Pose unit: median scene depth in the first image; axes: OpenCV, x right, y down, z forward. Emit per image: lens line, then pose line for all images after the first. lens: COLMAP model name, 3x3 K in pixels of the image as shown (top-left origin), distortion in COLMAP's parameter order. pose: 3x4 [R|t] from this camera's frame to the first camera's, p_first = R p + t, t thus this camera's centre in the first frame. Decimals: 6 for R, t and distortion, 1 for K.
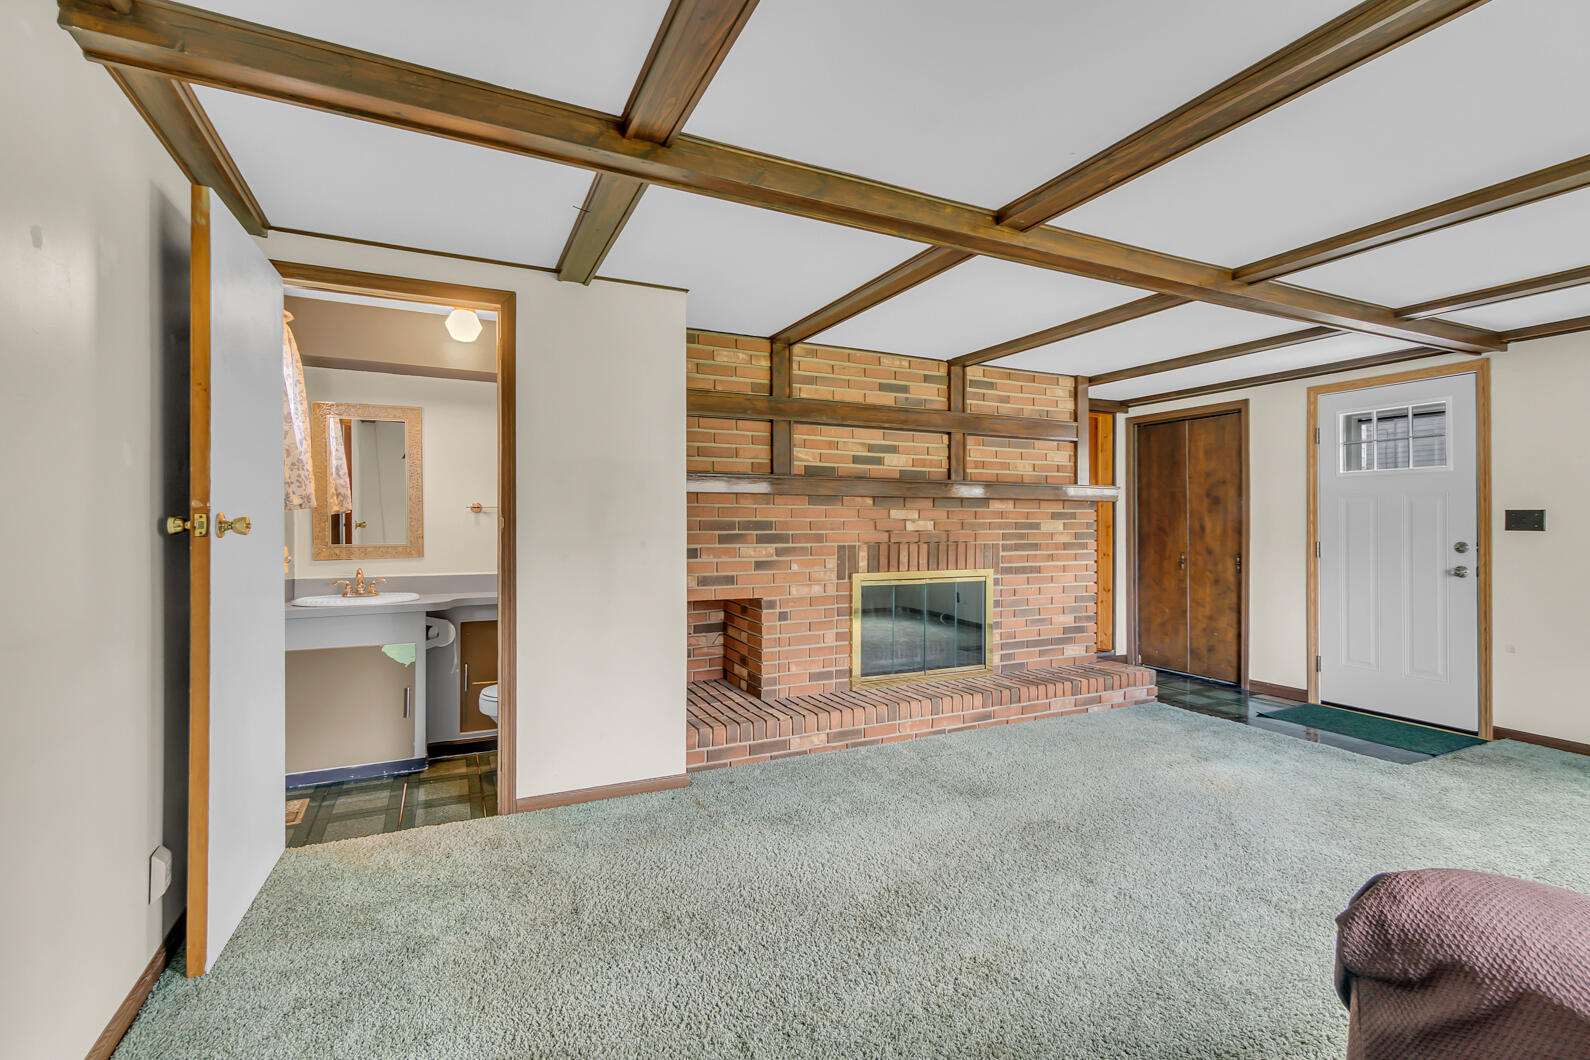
lens RADIAL K [[729.0, 0, 795.8], [0, 729.0, 505.8], [0, 0, 1]] dist [-0.001858, 0.000780]
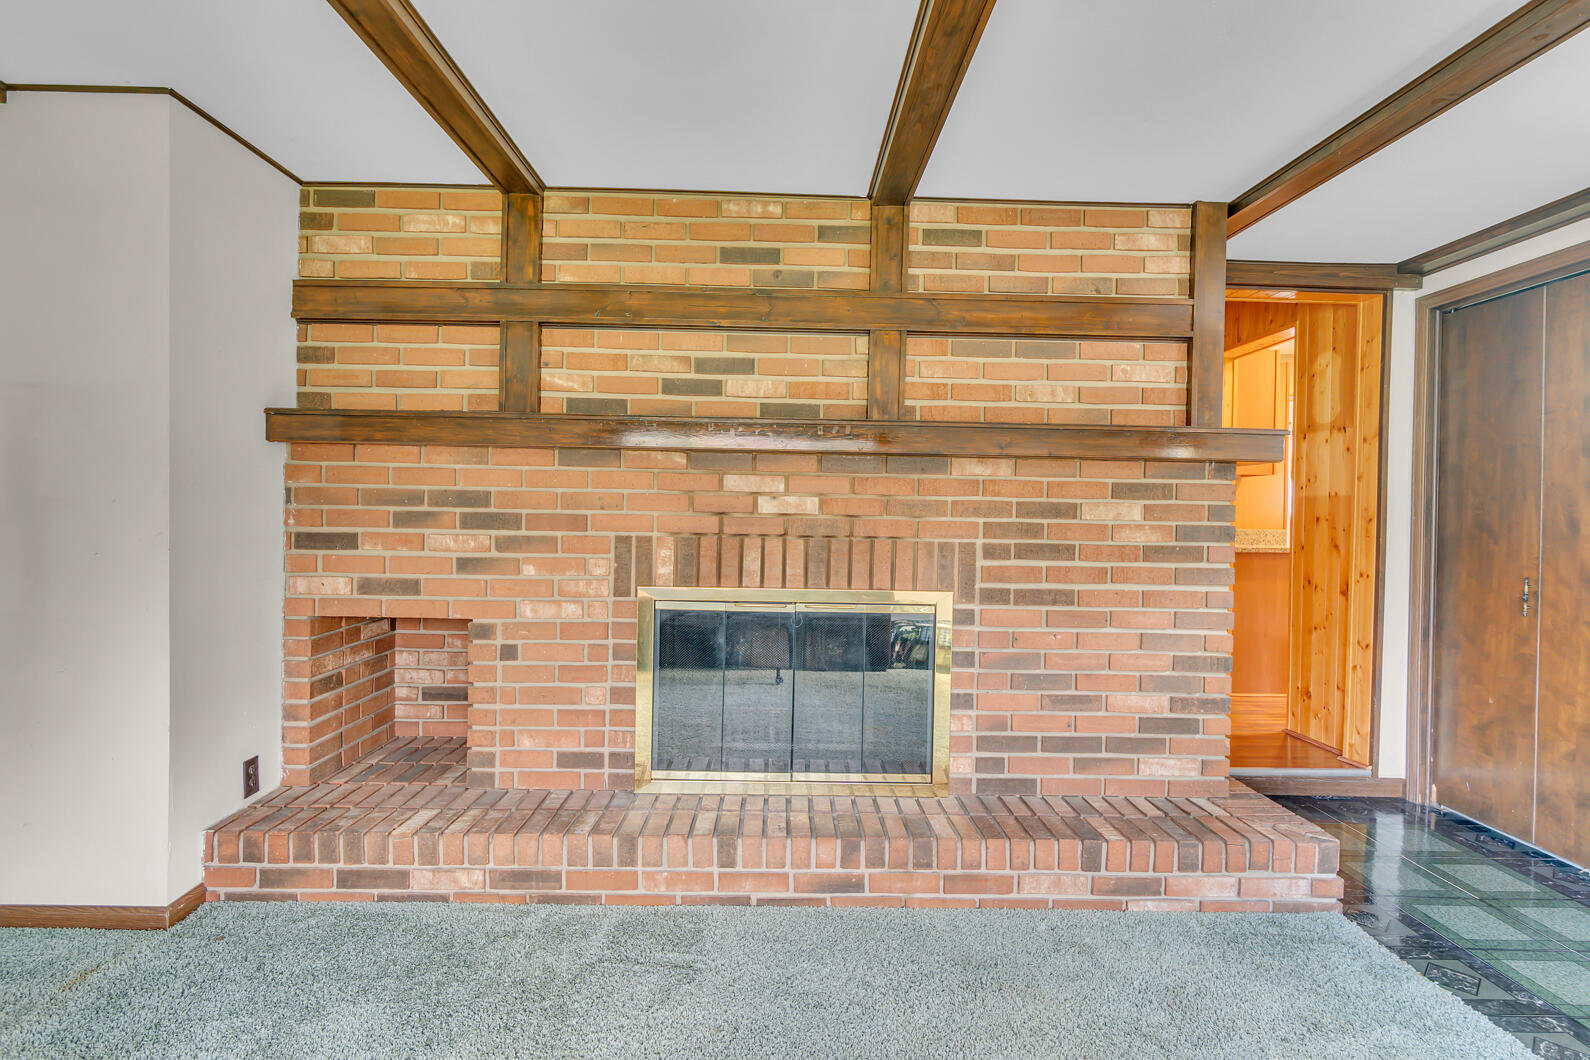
lens RADIAL K [[833.3, 0, 799.7], [0, 833.3, 508.0], [0, 0, 1]] dist [0.000826, 0.000743]
pose [[0.907814, 0.014521, -0.419122, 0.448965], [-0.007002, 0.999786, 0.019472, 0.017910], [0.419315, -0.014742, 0.907721, 0.451254]]
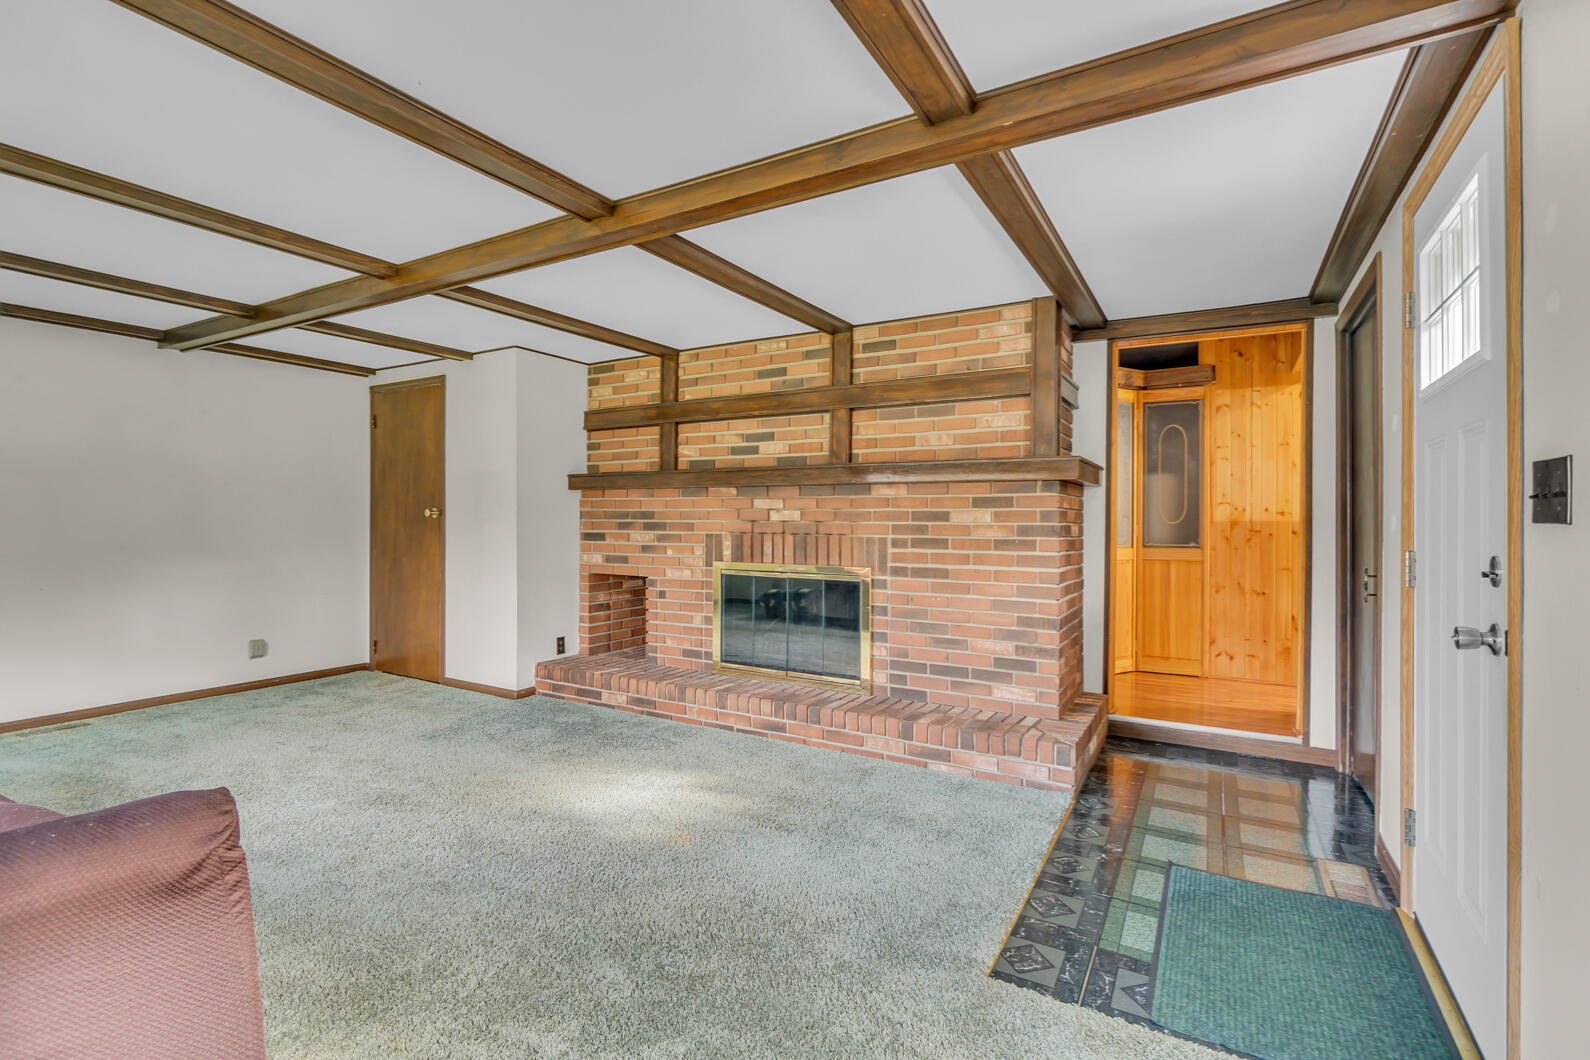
lens RADIAL K [[729.0, 0, 795.8], [0, 729.0, 505.8], [0, 0, 1]] dist [-0.001858, 0.000780]
pose [[0.556255, -0.012783, -0.830914, 0.980794], [0.017310, 0.999843, -0.003794, 0.018893], [0.830832, -0.012272, 0.556389, 0.502208]]
